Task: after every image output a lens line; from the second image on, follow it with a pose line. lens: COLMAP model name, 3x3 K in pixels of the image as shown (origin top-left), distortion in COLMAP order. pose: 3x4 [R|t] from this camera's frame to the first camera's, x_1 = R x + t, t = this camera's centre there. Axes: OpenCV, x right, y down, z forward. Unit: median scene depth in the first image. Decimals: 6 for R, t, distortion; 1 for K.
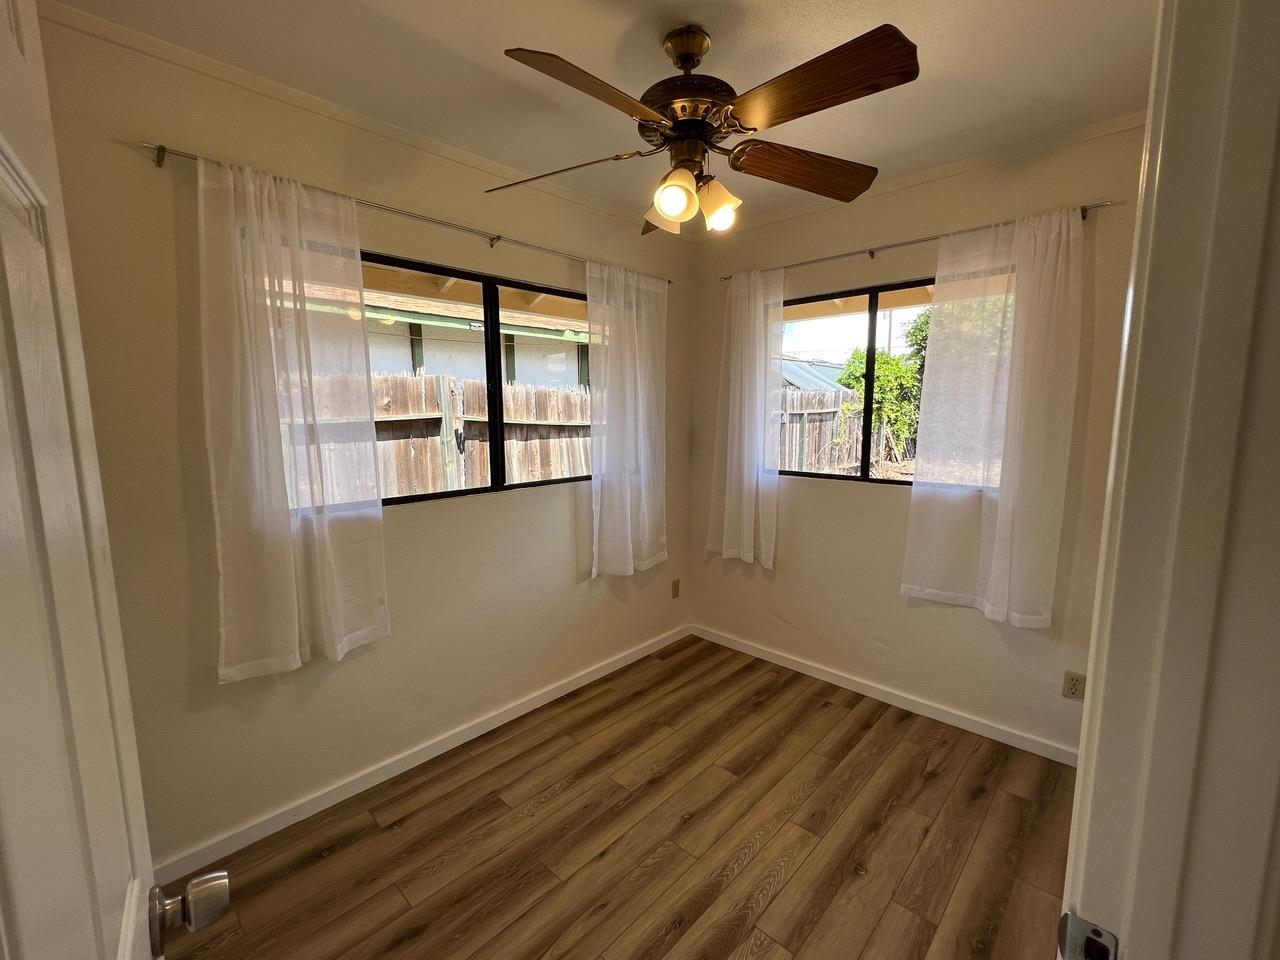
lens RADIAL K [[544.9, 0, 639.9], [0, 544.9, 478.7], [0, 0, 1]] dist [-0.001686, 0.000498]
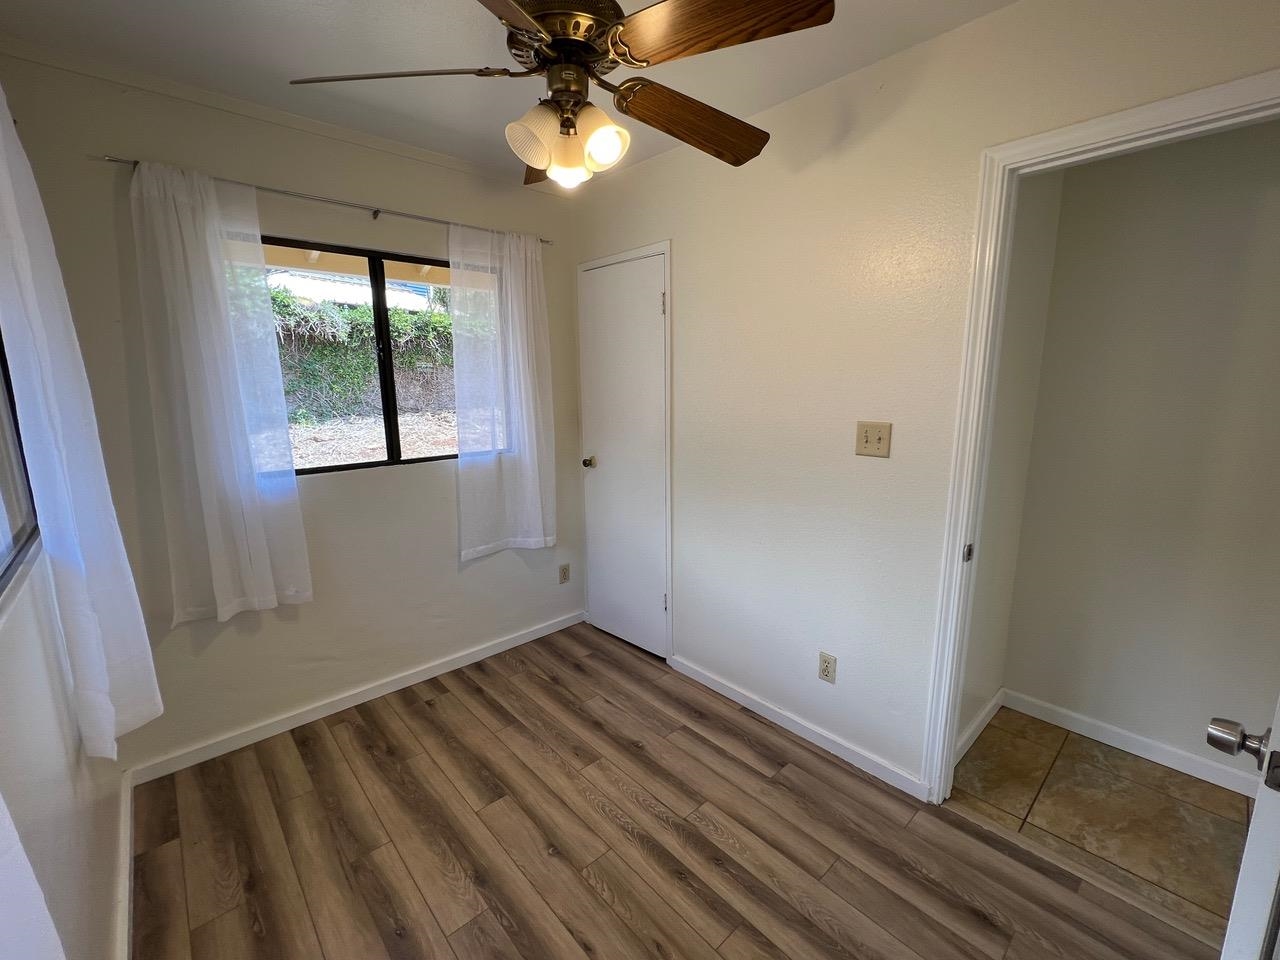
lens RADIAL K [[544.9, 0, 642.6], [0, 544.9, 476.7], [0, 0, 1]] dist [-0.001686, 0.000498]
pose [[0.080989, -0.172970, 0.981592, -0.556864], [0.131374, 0.978087, 0.161513, -0.081819], [-0.988019, 0.115875, 0.101938, 0.578688]]
